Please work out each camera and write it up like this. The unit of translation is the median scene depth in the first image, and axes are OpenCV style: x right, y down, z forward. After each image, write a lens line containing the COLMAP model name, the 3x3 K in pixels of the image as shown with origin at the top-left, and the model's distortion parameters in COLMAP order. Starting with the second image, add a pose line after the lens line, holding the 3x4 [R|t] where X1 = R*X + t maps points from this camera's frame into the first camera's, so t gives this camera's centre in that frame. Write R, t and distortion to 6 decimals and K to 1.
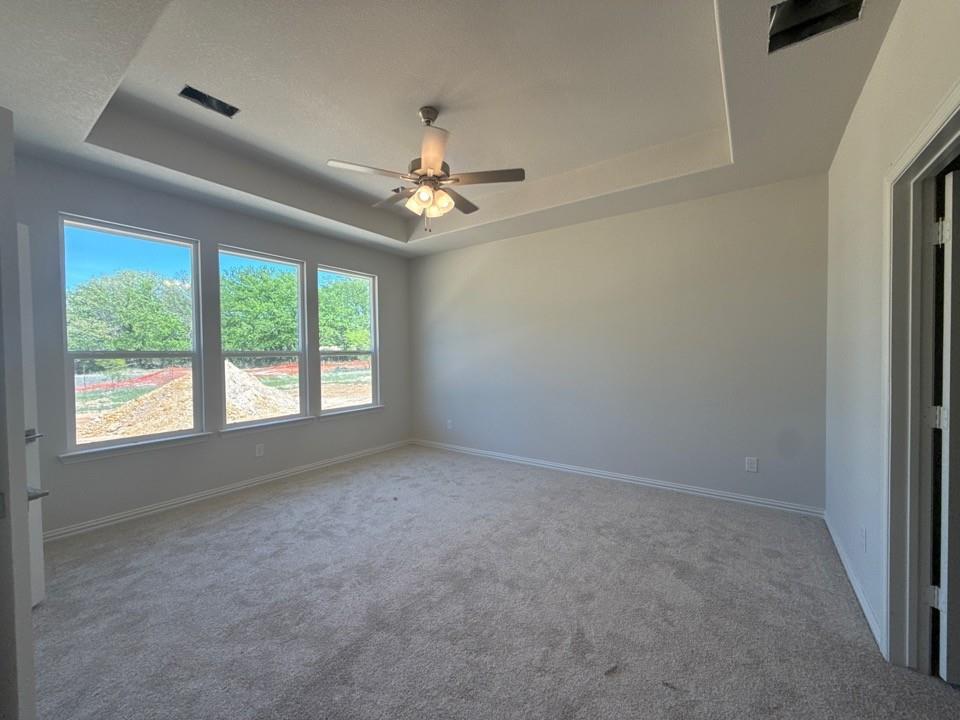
lens RADIAL K [[379.3, 0, 486.4], [0, 379.3, 360.7], [0, 0, 1]] dist [-0.003479, 0.000229]
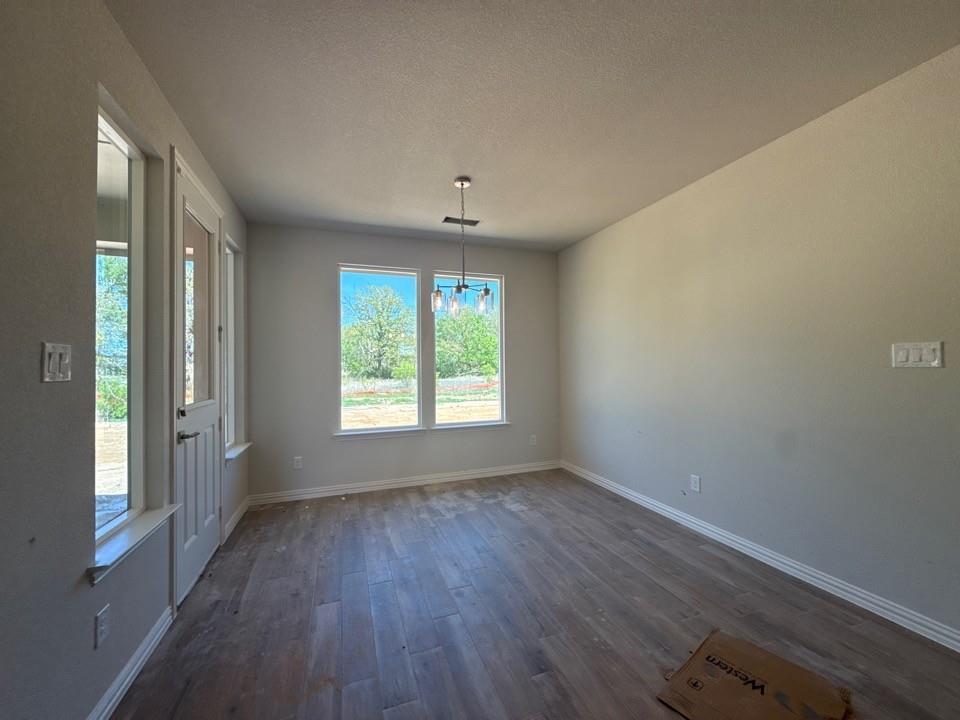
lens RADIAL K [[379.3, 0, 476.4], [0, 379.3, 364.2], [0, 0, 1]] dist [-0.003479, 0.000229]
pose [[0.816946, 0.004494, -0.576697, 0.196848], [-0.012943, 0.999861, -0.010544, -0.009151], [0.576569, 0.016078, 0.816890, 0.281217]]
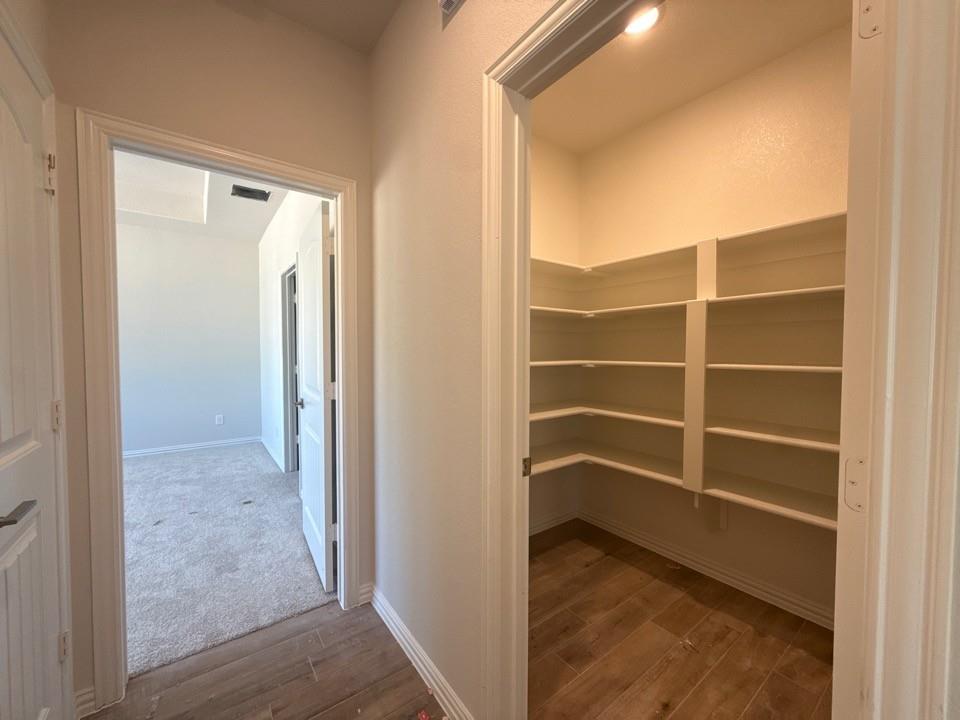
lens RADIAL K [[379.3, 0, 479.1], [0, 379.3, 361.9], [0, 0, 1]] dist [-0.003479, 0.000229]
pose [[0.314595, -0.020189, 0.949011, -0.400723], [0.016119, 0.999743, 0.015925, 0.033404], [-0.949089, 0.010287, 0.314840, -0.459532]]
